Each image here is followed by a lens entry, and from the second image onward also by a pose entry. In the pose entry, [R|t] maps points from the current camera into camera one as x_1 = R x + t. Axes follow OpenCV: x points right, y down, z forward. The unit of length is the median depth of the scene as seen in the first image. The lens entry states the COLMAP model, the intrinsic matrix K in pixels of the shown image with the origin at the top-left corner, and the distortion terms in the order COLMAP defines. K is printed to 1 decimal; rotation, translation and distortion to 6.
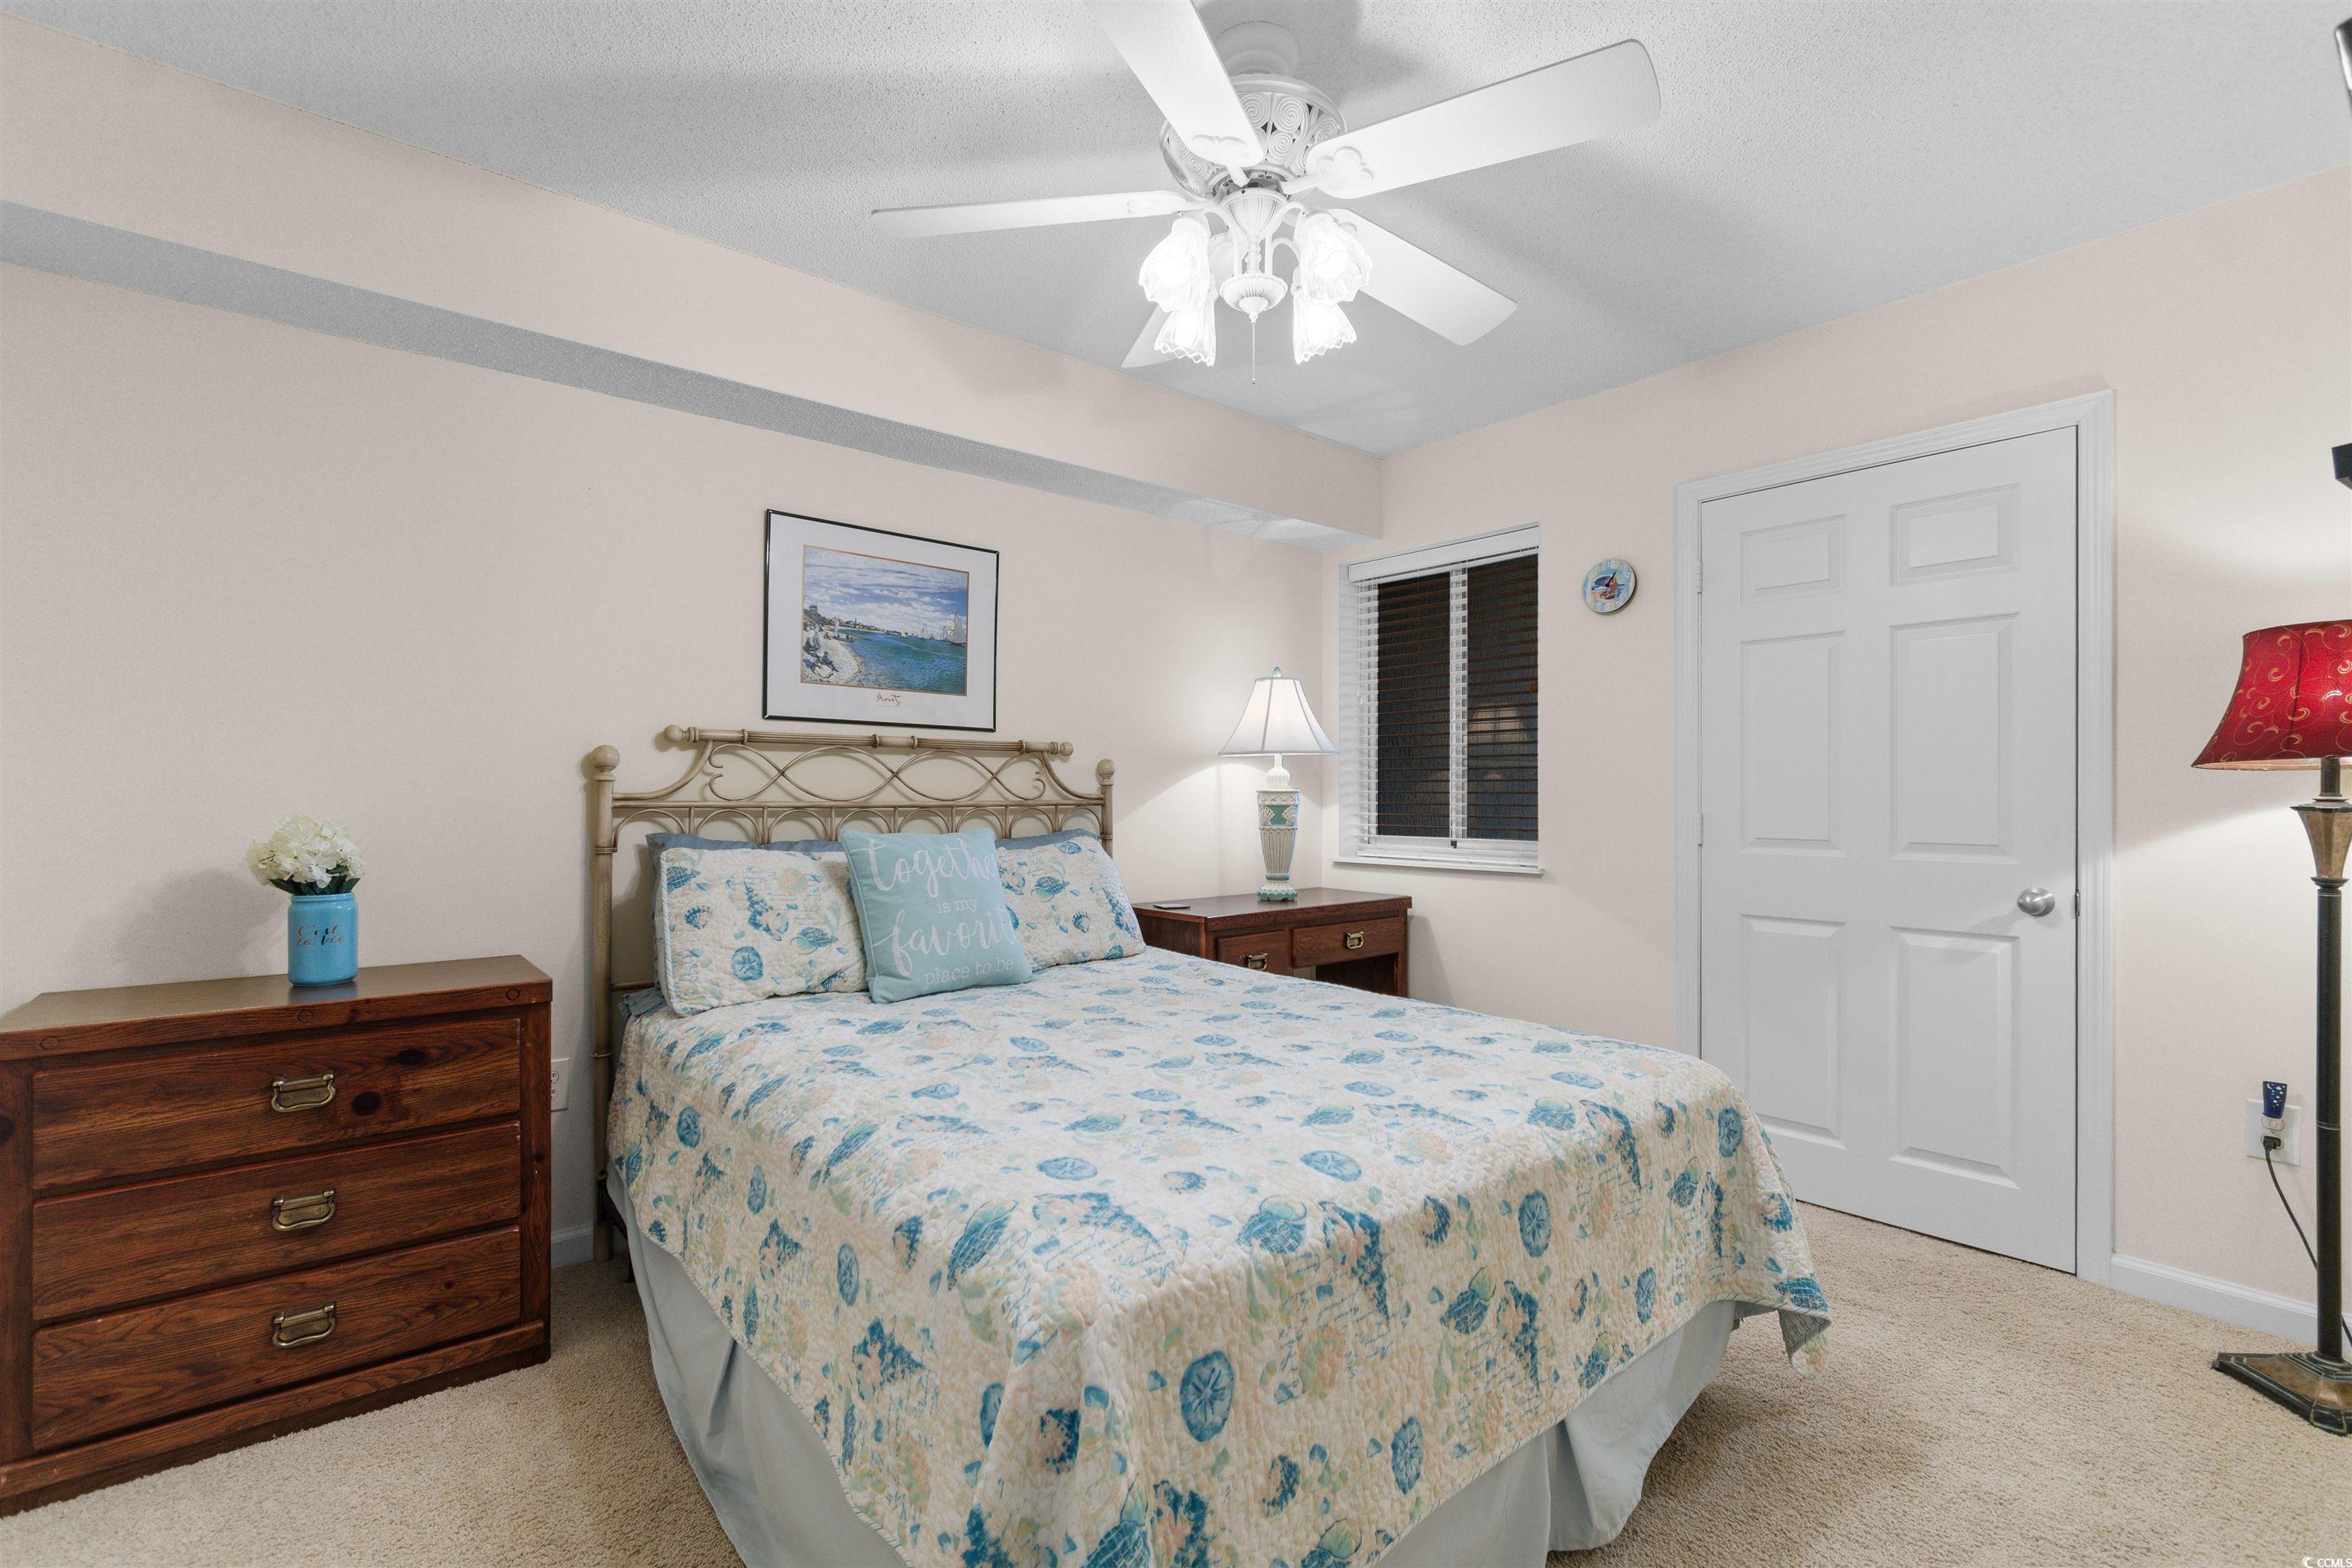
lens RADIAL K [[1037.8, 0, 1176.7], [0, 1037.8, 794.5], [0, 0, 1]] dist [0.002469, 0.000083]
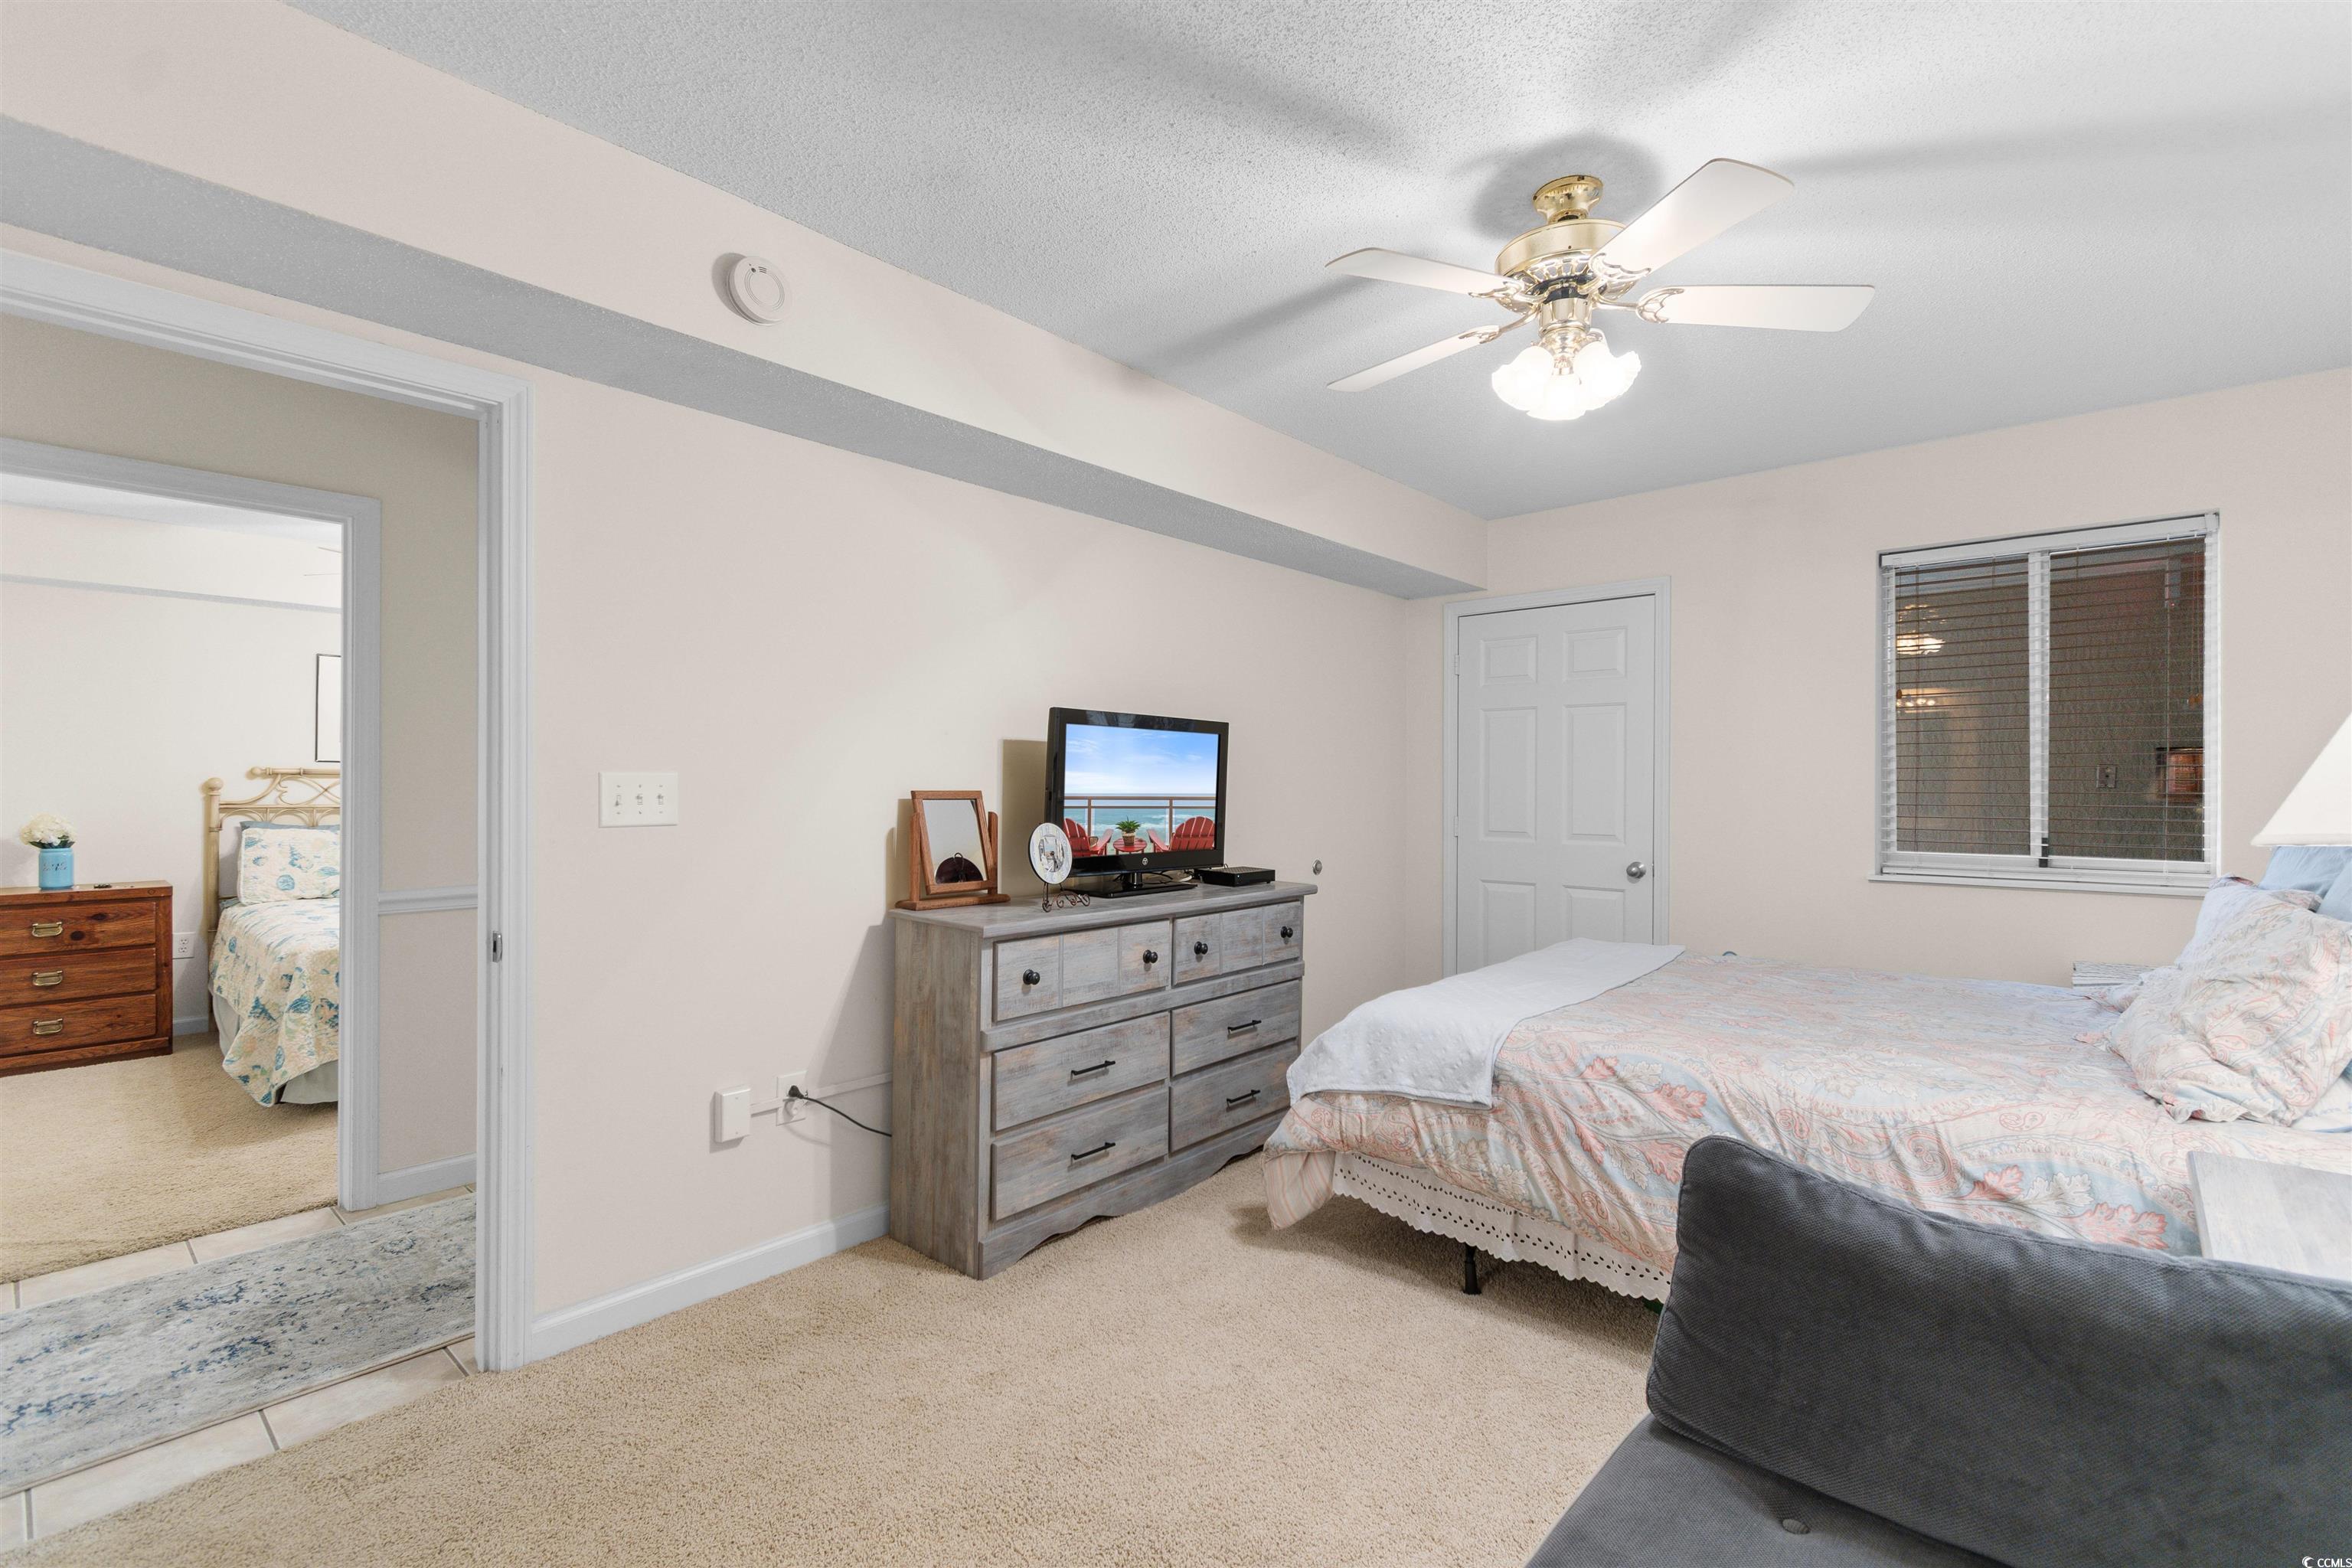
lens RADIAL K [[1033.2, 0, 1176.0], [0, 1033.2, 784.0], [0, 0, 1]] dist [0.001878, 0.000120]
pose [[0.989965, -0.000348, 0.141315, 1.238673], [0.000284, 1.000000, 0.000469, -0.043397], [-0.141315, -0.000424, 0.989965, -1.532972]]
